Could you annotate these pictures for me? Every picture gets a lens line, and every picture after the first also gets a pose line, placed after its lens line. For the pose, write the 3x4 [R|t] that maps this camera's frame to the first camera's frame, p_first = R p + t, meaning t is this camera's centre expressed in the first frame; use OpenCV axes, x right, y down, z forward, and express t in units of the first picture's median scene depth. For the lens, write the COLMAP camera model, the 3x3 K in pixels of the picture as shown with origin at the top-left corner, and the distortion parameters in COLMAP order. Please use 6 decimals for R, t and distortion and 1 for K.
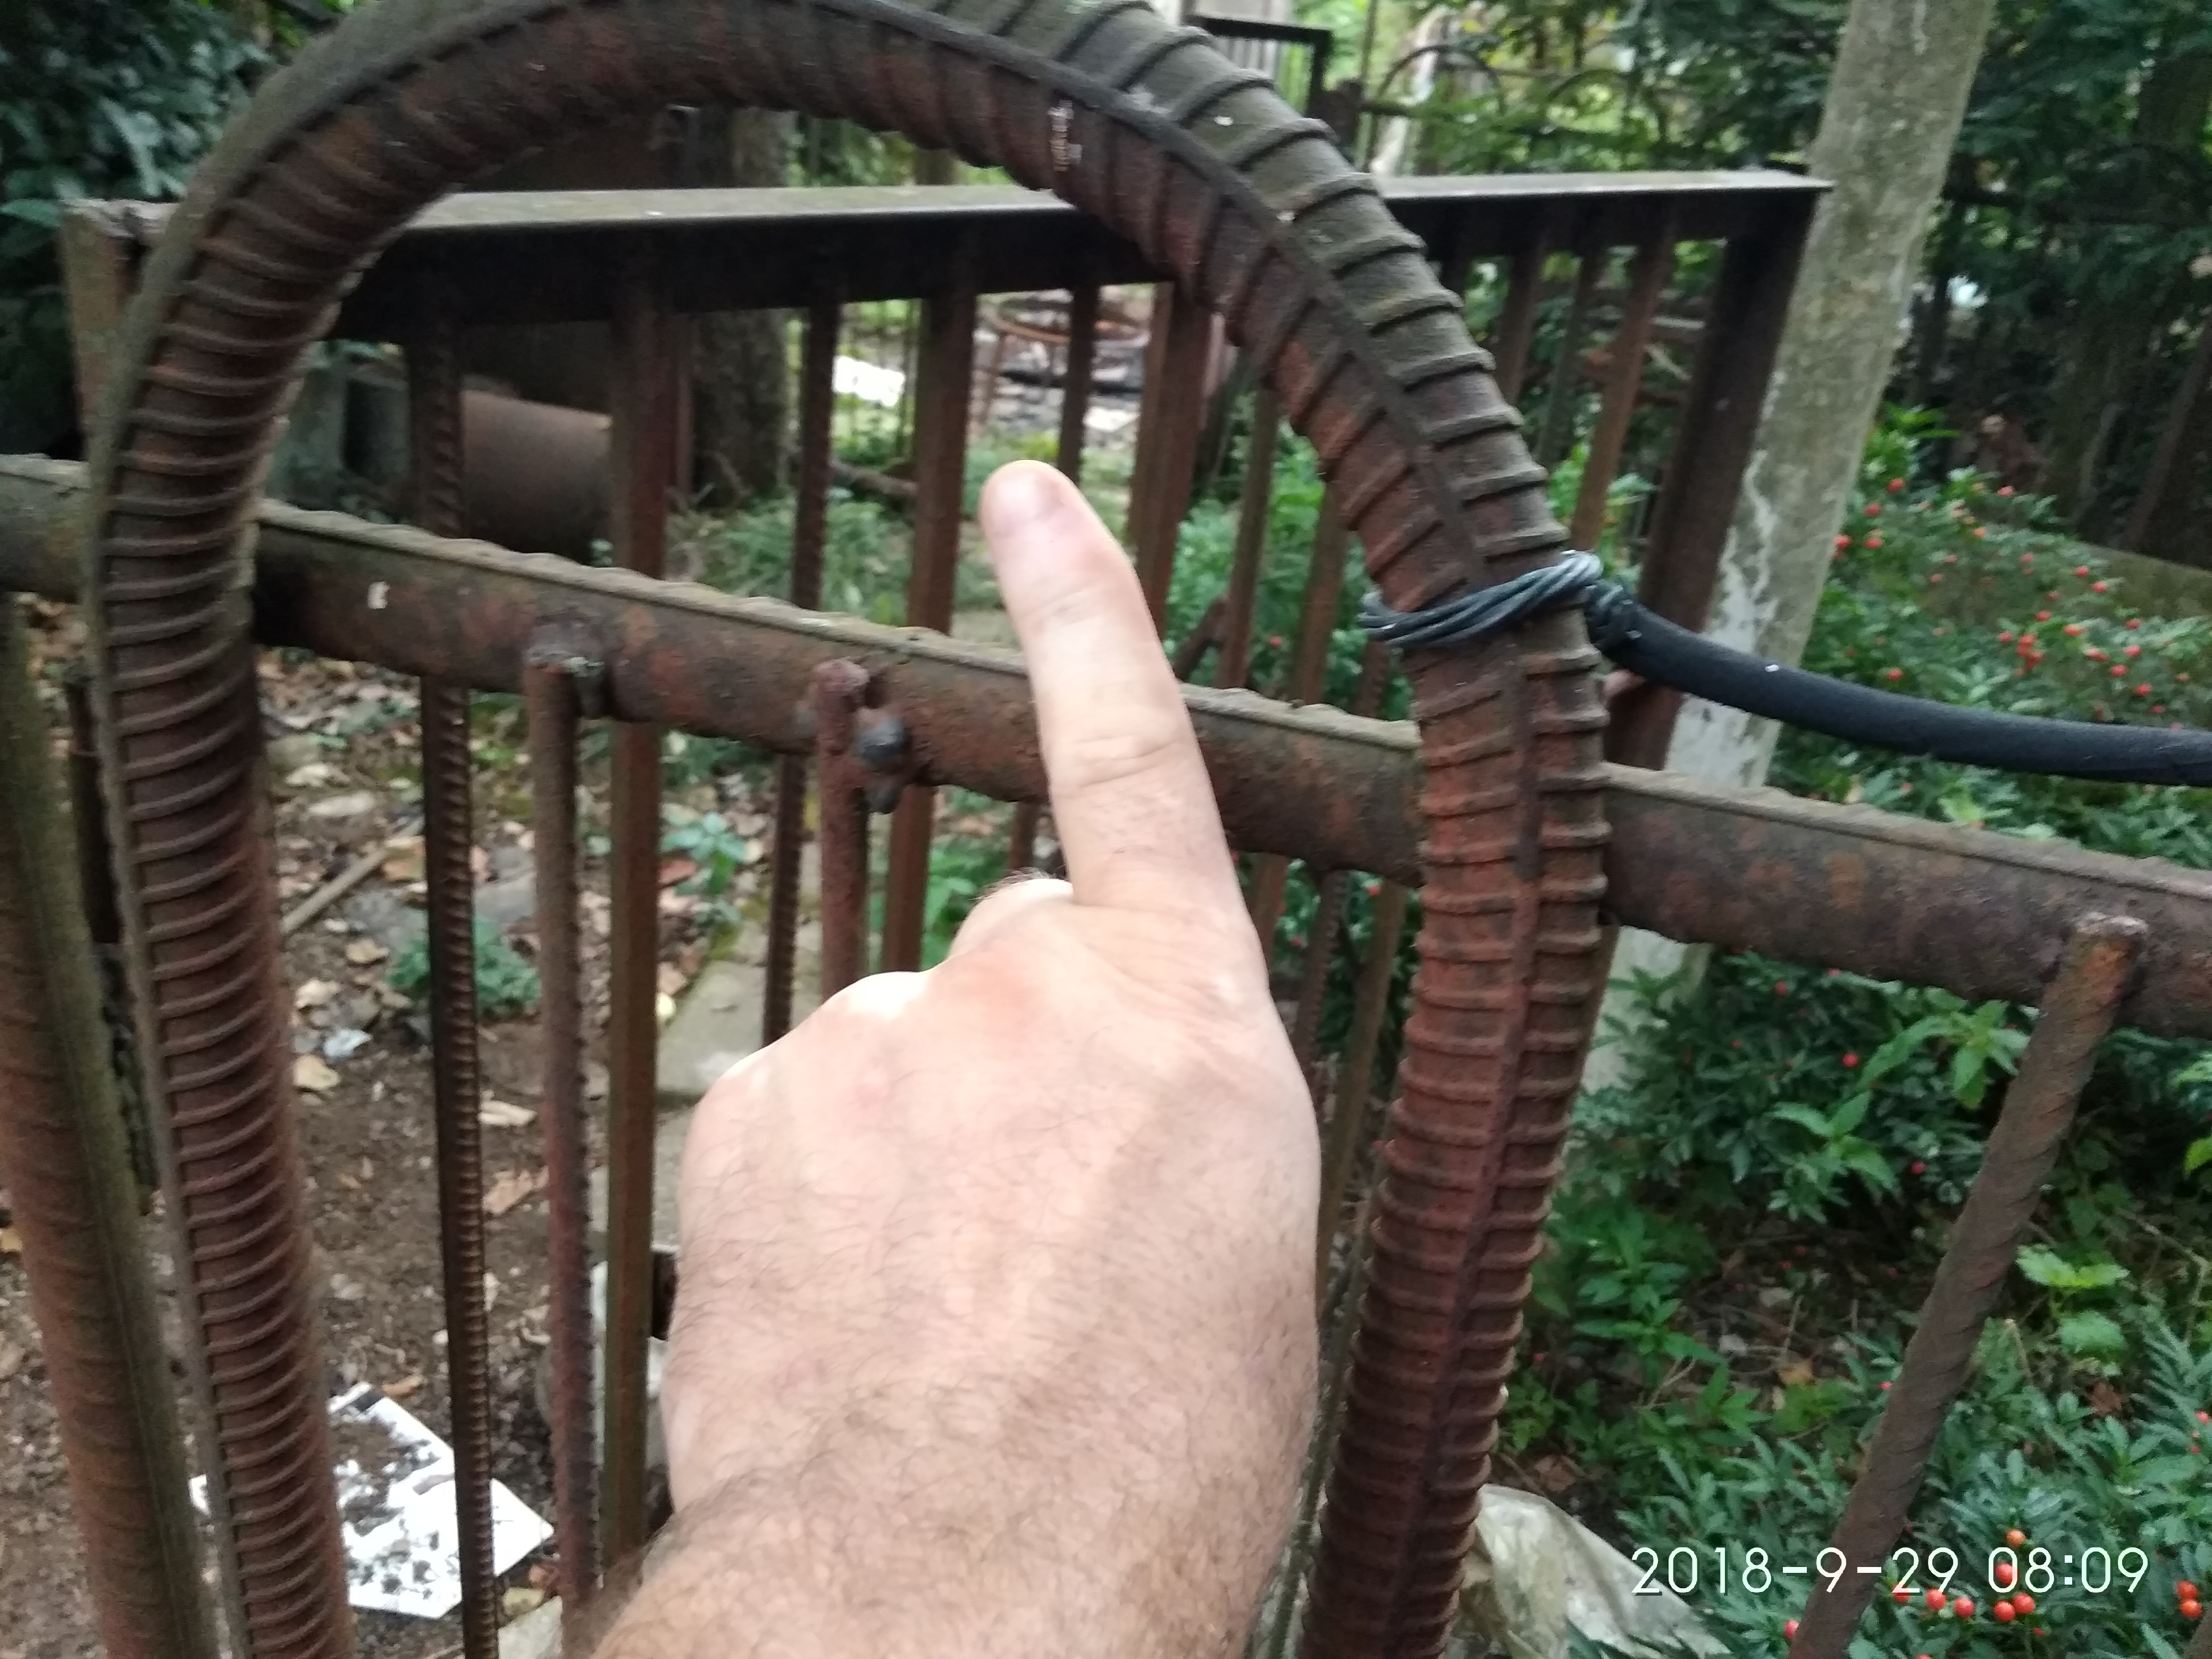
lens RADIAL K [[1914.5, 0, 1105.5], [0, 1914.5, 878.5], [0, 0, 1]] dist [0.068216, 0.001954]
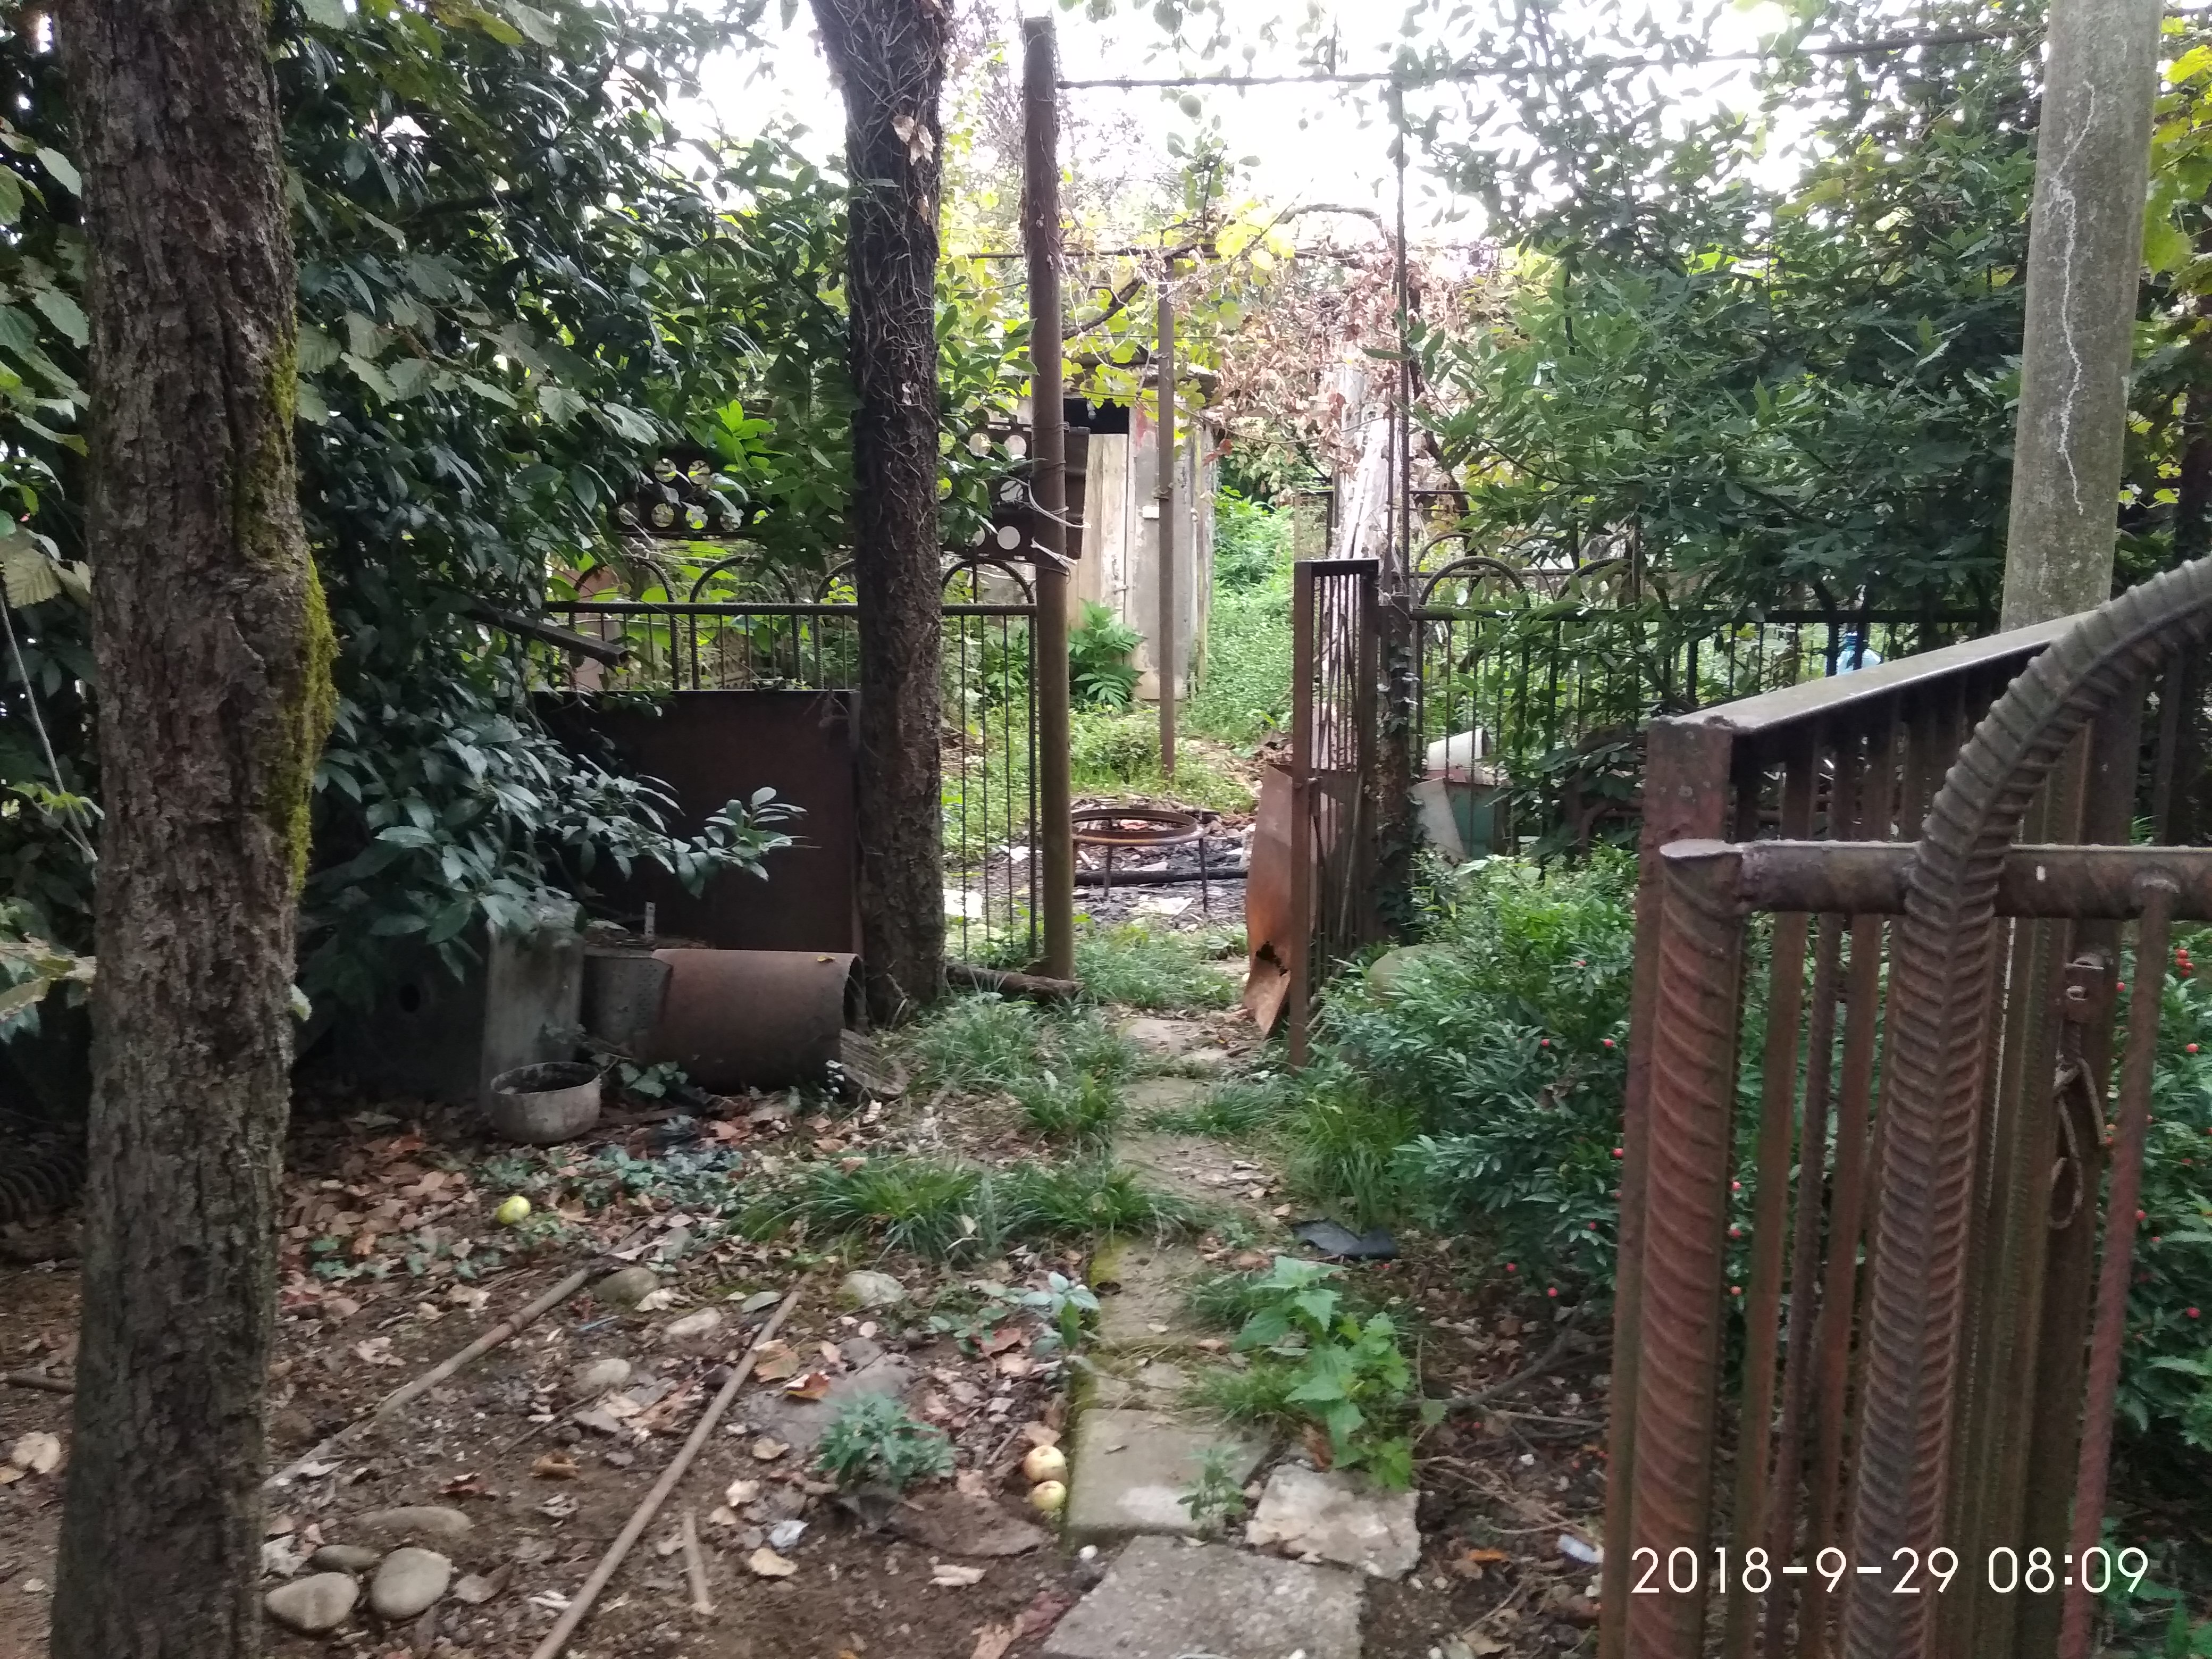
lens RADIAL K [[1914.5, 0, 1105.5], [0, 1914.5, 878.5], [0, 0, 1]] dist [0.068216, 0.001954]
pose [[0.988289, -0.132662, 0.075400, -0.226862], [0.147560, 0.956728, -0.250793, 0.029849], [-0.038867, 0.258982, 0.965100, -0.114301]]
